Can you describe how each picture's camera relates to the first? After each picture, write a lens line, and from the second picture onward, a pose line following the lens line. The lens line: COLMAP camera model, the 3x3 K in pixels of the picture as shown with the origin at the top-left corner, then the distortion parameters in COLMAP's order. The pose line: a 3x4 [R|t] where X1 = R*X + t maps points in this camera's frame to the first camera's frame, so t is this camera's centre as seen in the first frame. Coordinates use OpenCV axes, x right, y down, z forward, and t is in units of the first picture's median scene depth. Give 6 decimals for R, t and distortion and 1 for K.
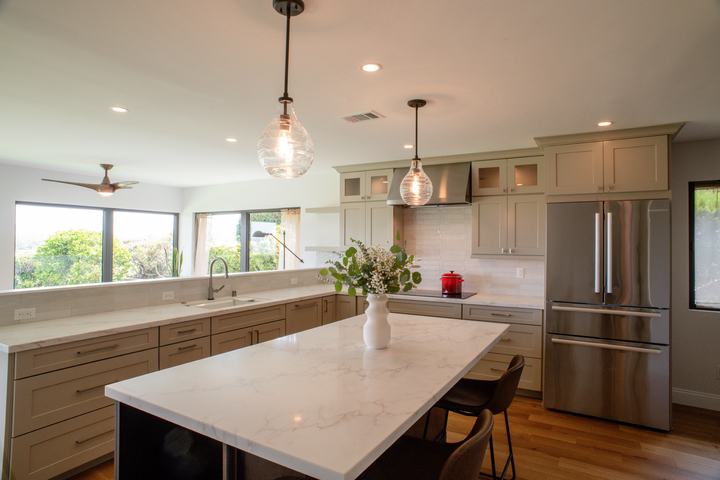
lens RADIAL K [[410.1, 0, 362.2], [0, 410.1, 237.8], [0, 0, 1]] dist [-0.103331, 0.070515]
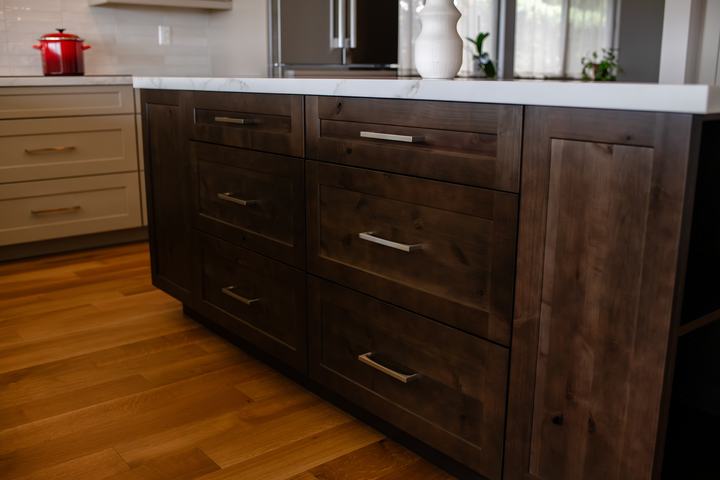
lens RADIAL K [[702.2, 0, 362.1], [0, 702.2, 232.6], [0, 0, 1]] dist [-0.070125, 0.006917]
pose [[0.351400, -0.215428, 0.911103, -0.520301], [-0.014294, 0.971818, 0.235297, 0.135676], [-0.936116, -0.095707, 0.338417, 0.411298]]
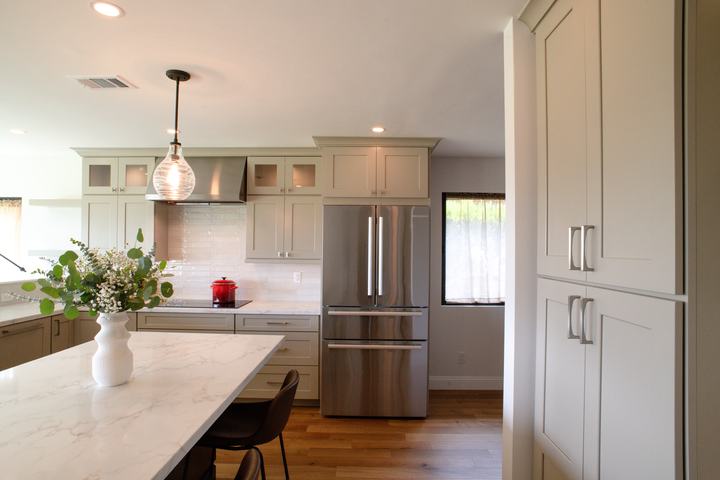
lens RADIAL K [[422.3, 0, 361.0], [0, 422.3, 240.9], [0, 0, 1]] dist [-0.082579, 0.048828]
pose [[0.870590, 0.008283, 0.491939, 0.033792], [-0.008510, 0.999962, -0.001777, 0.000883], [-0.491935, -0.002639, 0.870628, 0.062121]]
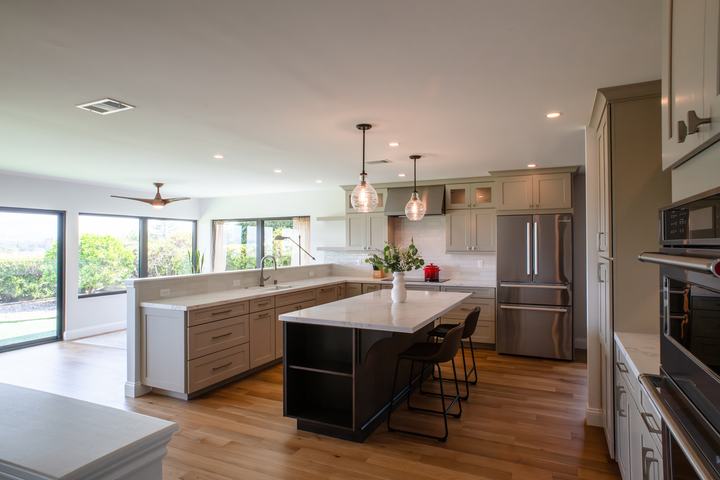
lens RADIAL K [[422.3, 0, 361.0], [0, 422.3, 240.9], [0, 0, 1]] dist [-0.082579, 0.048828]
pose [[0.996483, -0.010831, 0.083096, -0.153784], [0.010371, 0.999928, 0.005960, -0.006581], [-0.083154, -0.005077, 0.996524, -0.451520]]
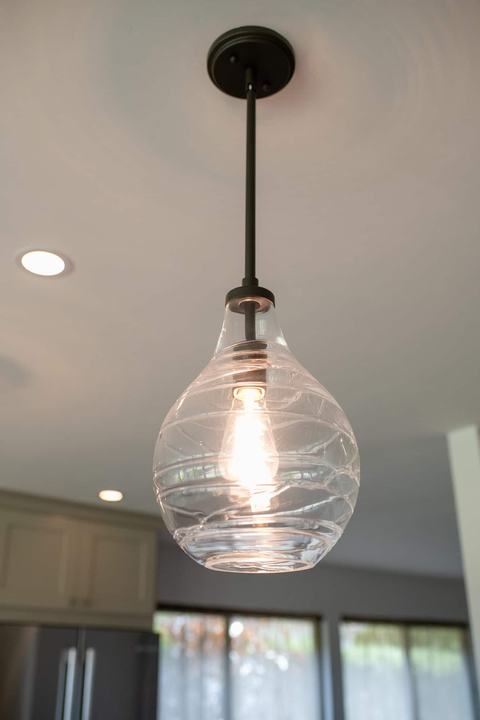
lens RADIAL K [[702.2, 0, 240.0], [0, 702.2, 360.0], [0, 0, 1]] dist [-0.070125, 0.006917]
pose [[0.352928, 0.377976, 0.855906, -0.251072], [-0.002241, 0.915110, -0.403197, -0.035174], [-0.935648, 0.140381, 0.323816, 0.341303]]
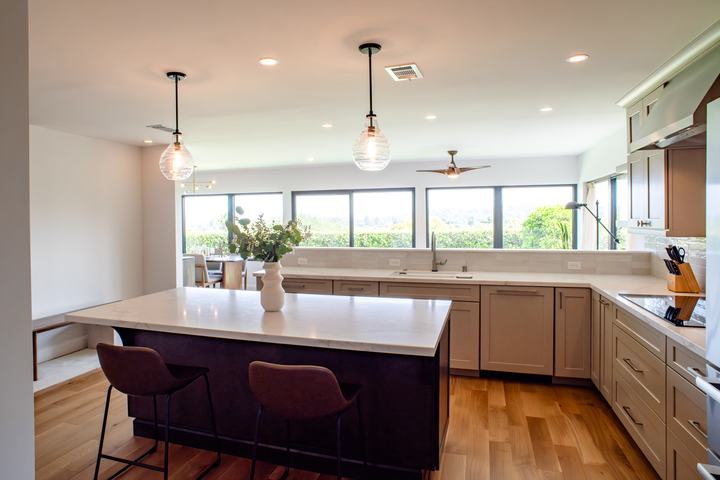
lens RADIAL K [[444.8, 0, 338.6], [0, 444.8, 223.1], [0, 0, 1]] dist [-0.067781, 0.001788]
pose [[0.209802, 0.000878, -0.977744, 0.697362], [0.022716, 0.999725, 0.005772, 0.014535], [0.977480, -0.023421, 0.209724, 0.510114]]
